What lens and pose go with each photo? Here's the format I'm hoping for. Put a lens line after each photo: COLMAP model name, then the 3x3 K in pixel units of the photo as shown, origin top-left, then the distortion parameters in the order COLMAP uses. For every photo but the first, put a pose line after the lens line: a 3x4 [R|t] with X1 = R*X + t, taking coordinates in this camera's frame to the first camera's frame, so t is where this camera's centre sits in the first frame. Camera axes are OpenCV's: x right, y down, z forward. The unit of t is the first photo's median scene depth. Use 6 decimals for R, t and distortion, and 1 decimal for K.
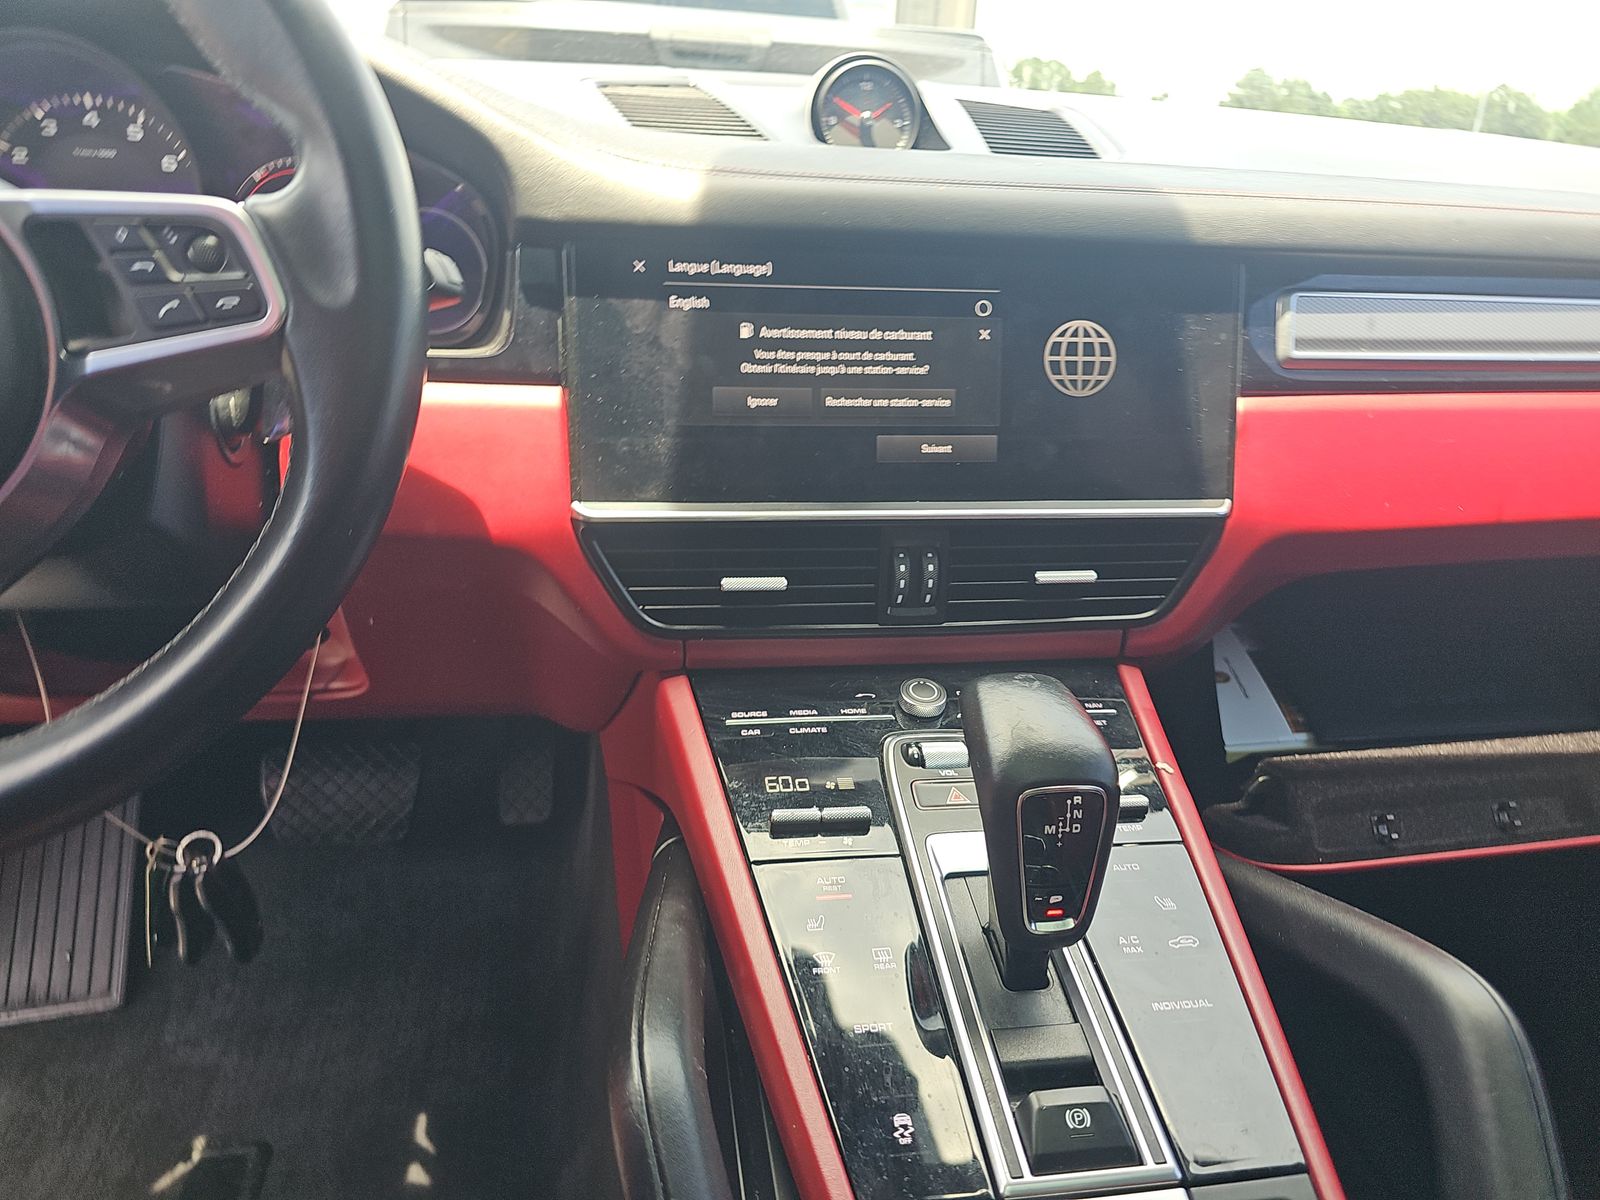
lens RADIAL K [[1079.7, 0, 799.3], [0, 1079.7, 597.2], [0, 0, 1]] dist [-0.004352, -0.014674]
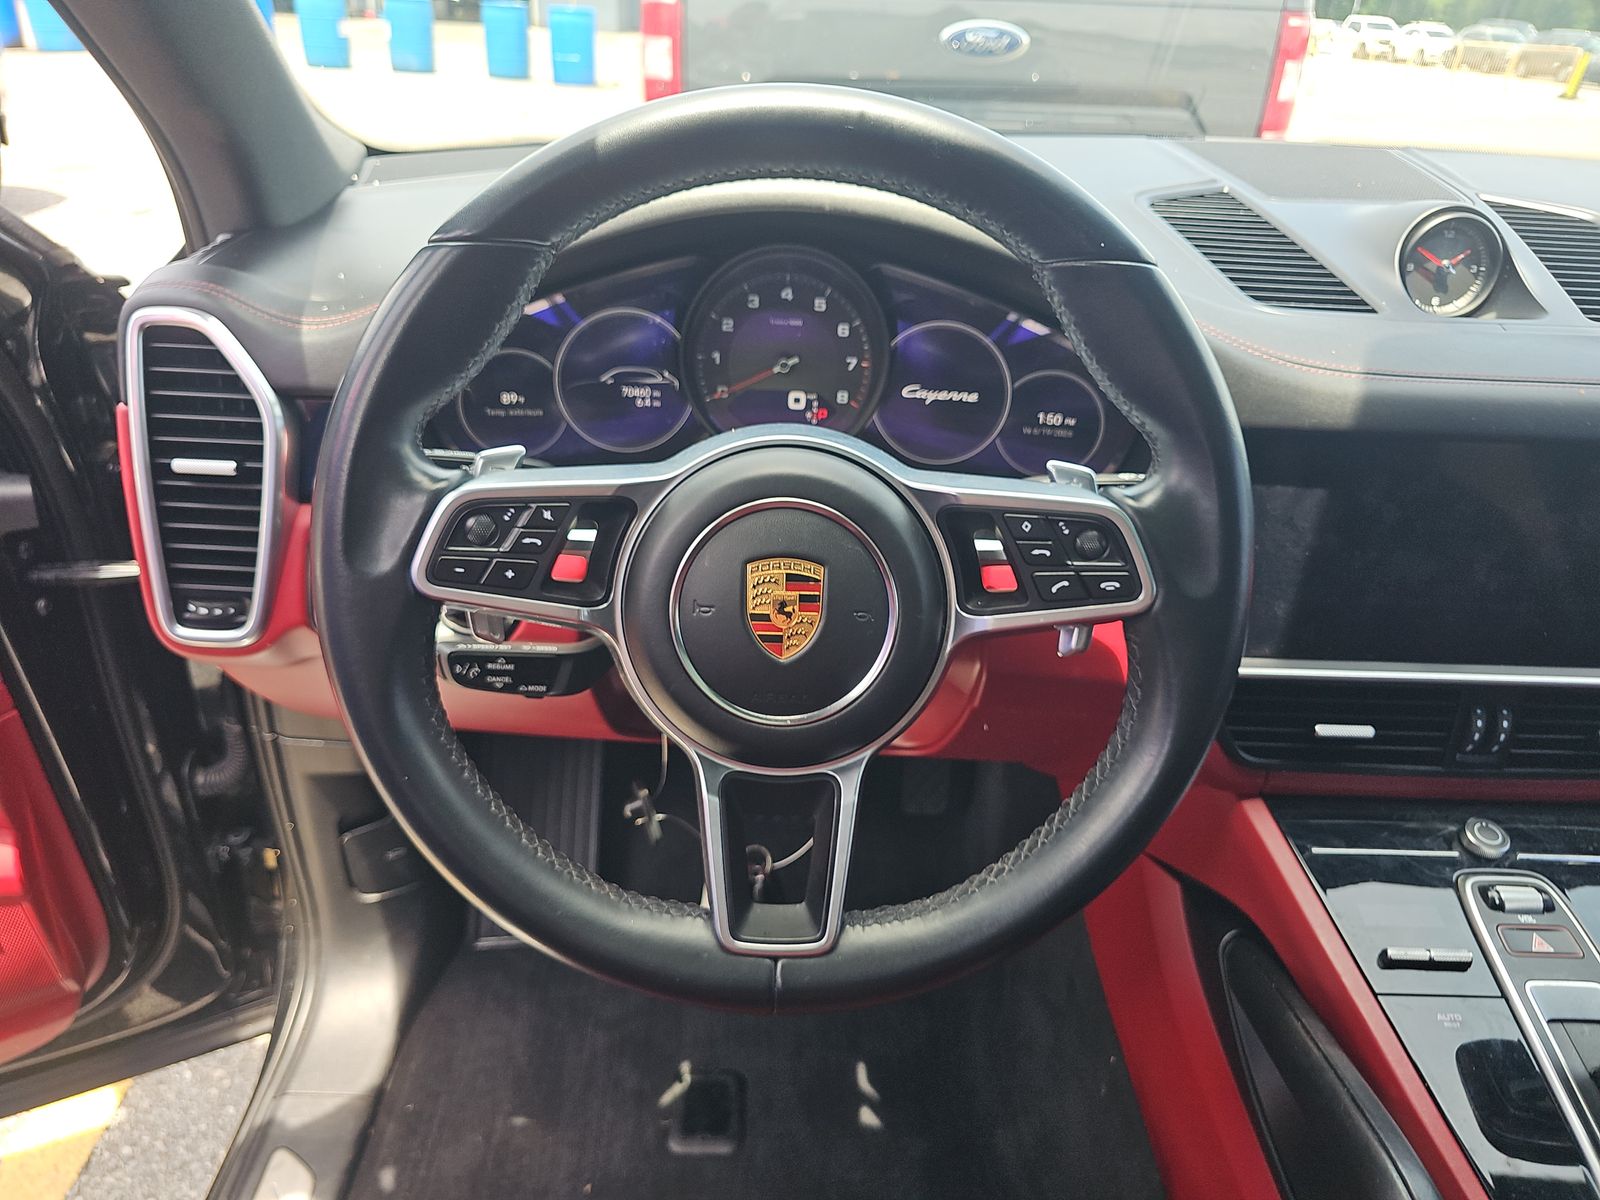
lens RADIAL K [[1079.7, 0, 794.9], [0, 1079.7, 628.7], [0, 0, 1]] dist [-0.004352, -0.014674]
pose [[0.985534, 0.069049, -0.154775, -0.441234], [-0.049208, 0.990482, 0.128545, -0.233898], [0.162178, -0.119070, 0.979551, -0.194779]]
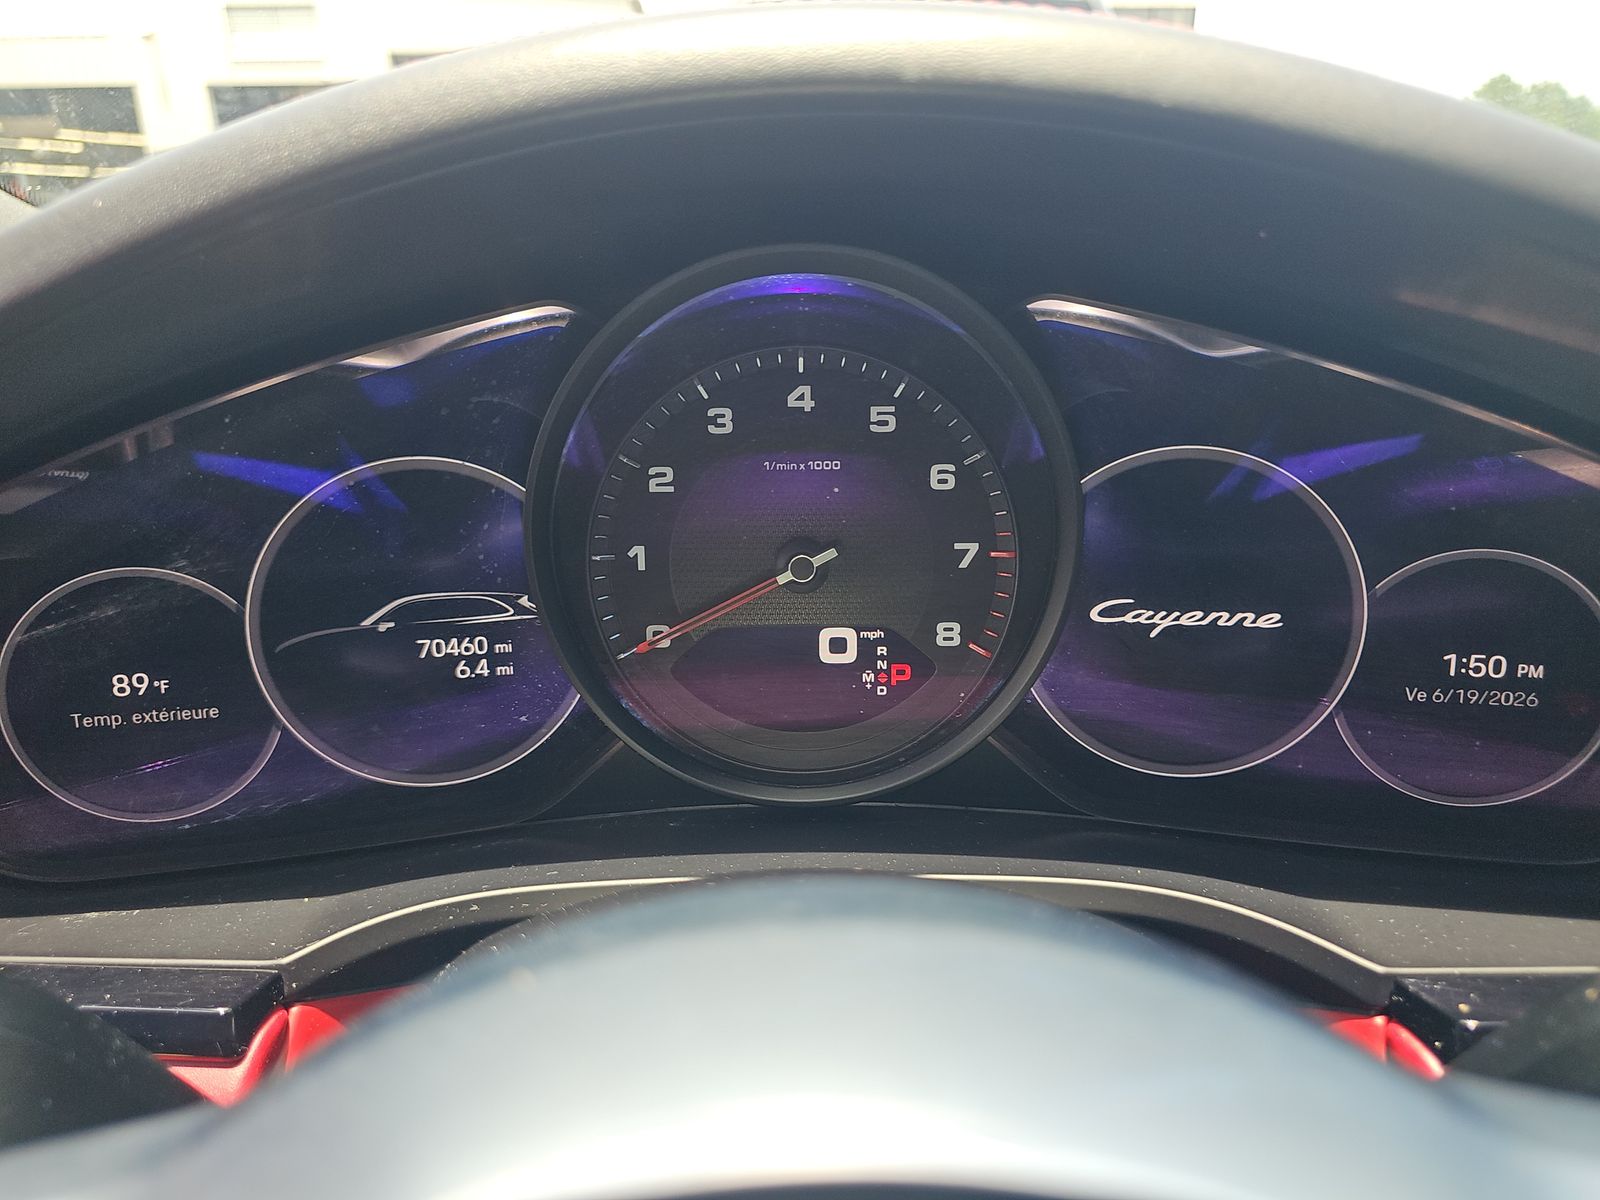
lens RADIAL K [[1079.7, 0, 800.3], [0, 1079.7, 599.6], [0, 0, 1]] dist [-0.004352, -0.014674]
pose [[0.981179, -0.005708, -0.193015, -0.564140], [0.000514, 0.999637, -0.026949, -0.340612], [0.193099, 0.026342, 0.980826, 0.525760]]
